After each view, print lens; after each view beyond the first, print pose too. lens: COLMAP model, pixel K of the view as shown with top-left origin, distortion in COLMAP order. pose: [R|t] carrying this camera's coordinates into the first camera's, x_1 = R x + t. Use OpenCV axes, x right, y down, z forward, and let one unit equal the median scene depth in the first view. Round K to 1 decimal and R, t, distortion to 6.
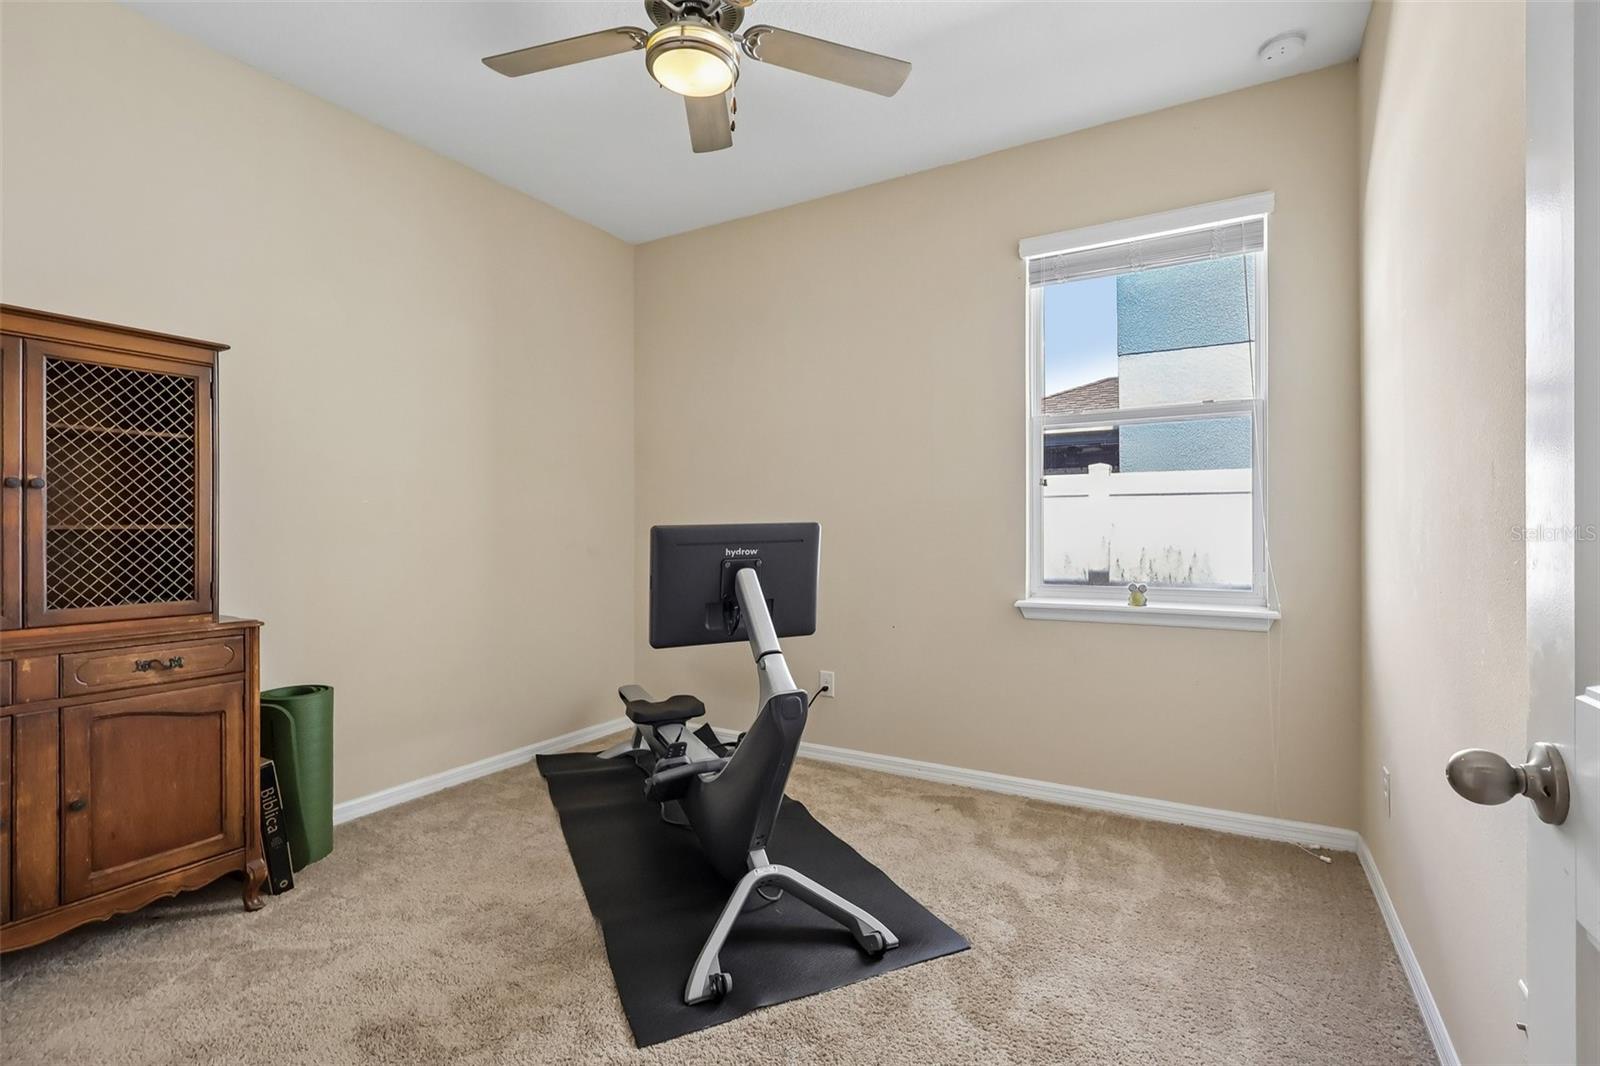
lens RADIAL K [[743.3, 0, 803.3], [0, 743.3, 526.6], [0, 0, 1]] dist [-0.004016, 0.001229]
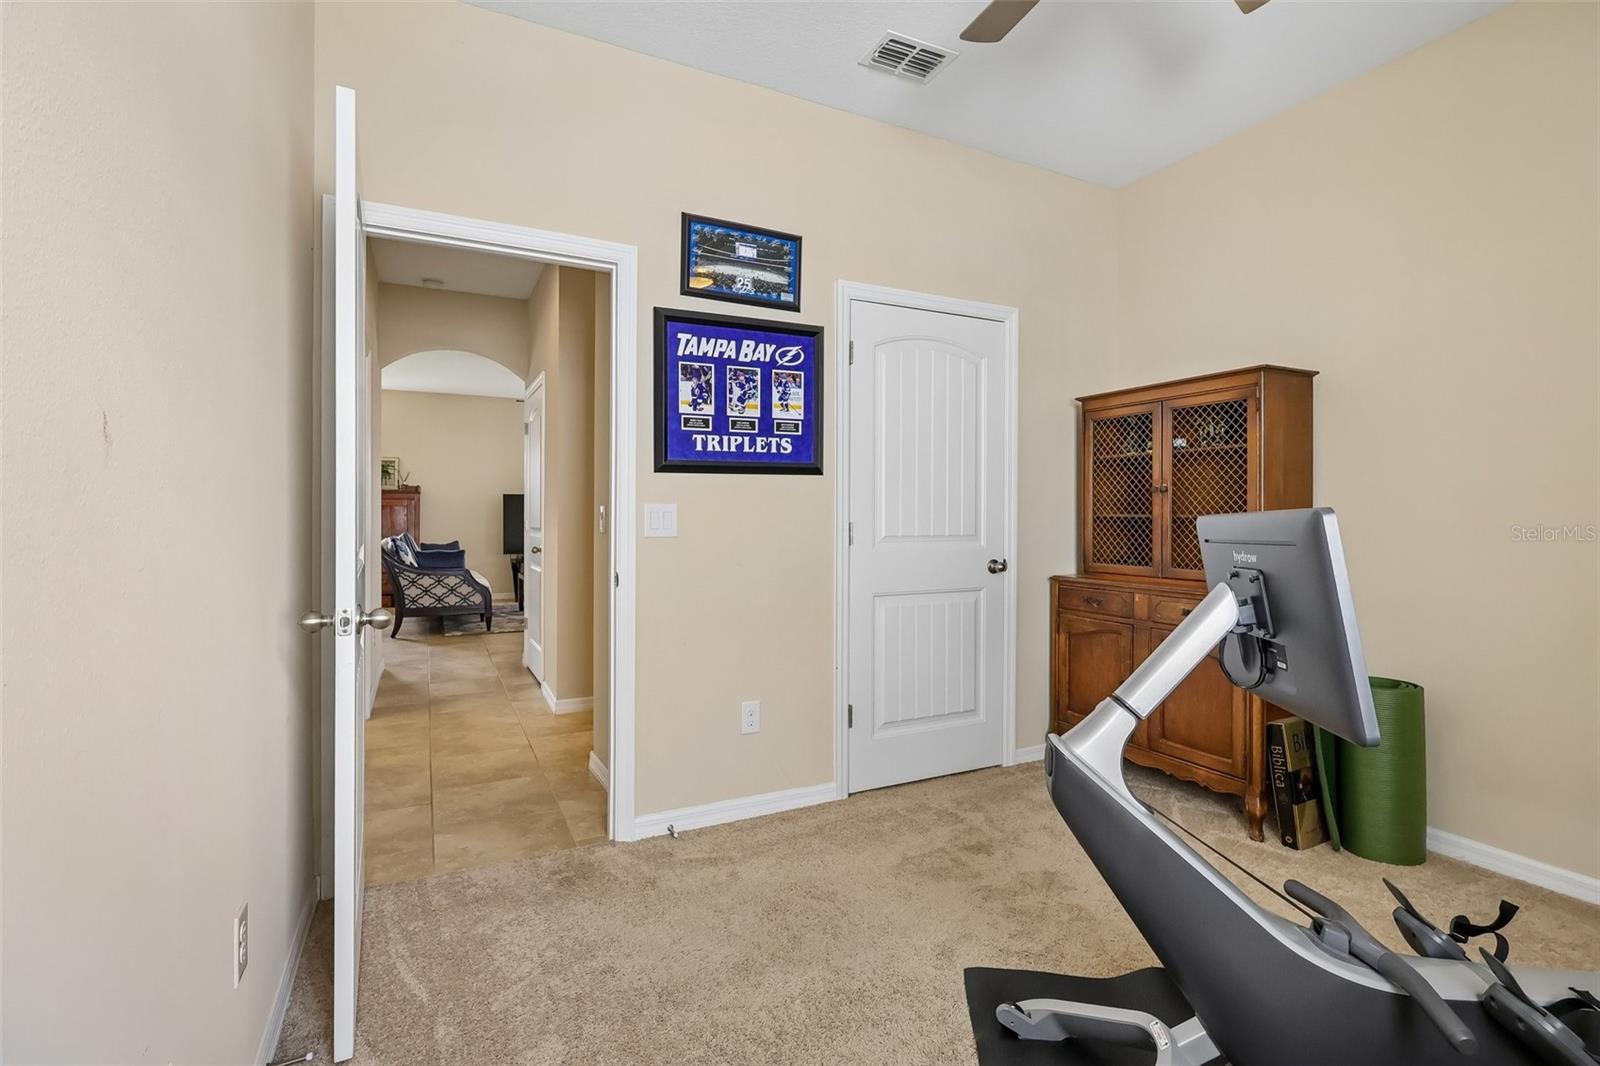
lens RADIAL K [[743.3, 0, 803.9], [0, 743.3, 519.7], [0, 0, 1]] dist [-0.004016, 0.001229]
pose [[-0.552663, 0.005066, -0.833390, 0.729034], [-0.000770, 0.999978, 0.006590, -0.000903], [0.833405, 0.004284, -0.552647, 1.199059]]
